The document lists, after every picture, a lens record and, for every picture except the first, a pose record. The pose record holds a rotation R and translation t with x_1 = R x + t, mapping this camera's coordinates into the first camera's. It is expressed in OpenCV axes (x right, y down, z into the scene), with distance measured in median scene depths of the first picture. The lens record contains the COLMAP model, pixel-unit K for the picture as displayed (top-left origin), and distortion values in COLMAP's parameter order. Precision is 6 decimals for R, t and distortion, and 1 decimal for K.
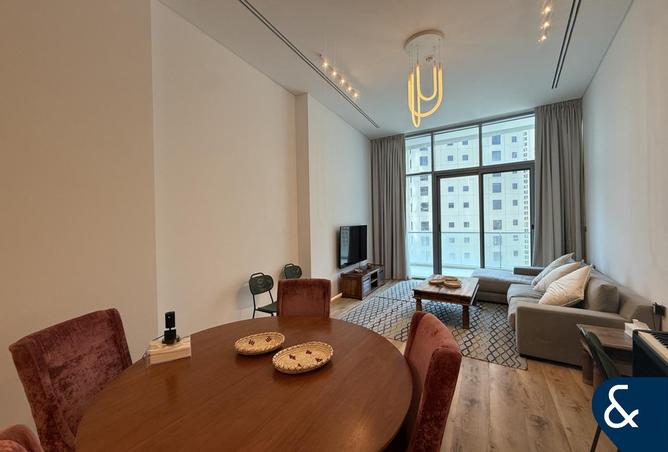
lens RADIAL K [[265.8, 0, 334.0], [0, 265.8, 226.0], [0, 0, 1]] dist [-0.000538, 0.000022]
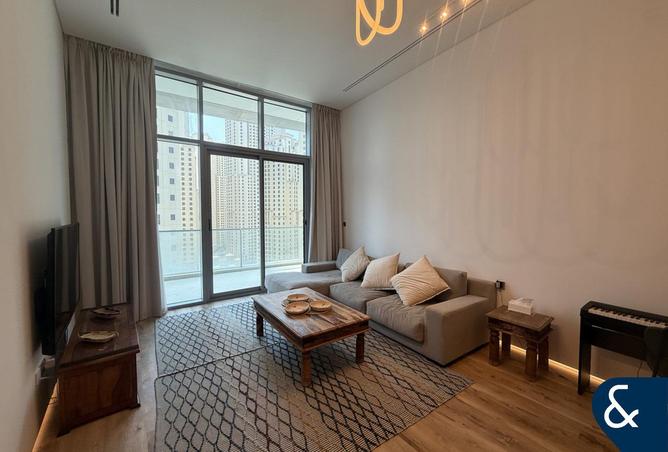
lens RADIAL K [[265.8, 0, 334.0], [0, 265.8, 226.0], [0, 0, 1]] dist [-0.000538, 0.000022]
pose [[0.390096, -0.023671, 0.920470, -0.129041], [0.005627, 0.999712, 0.023324, -0.006547], [-0.920757, -0.003920, 0.390117, 0.490424]]
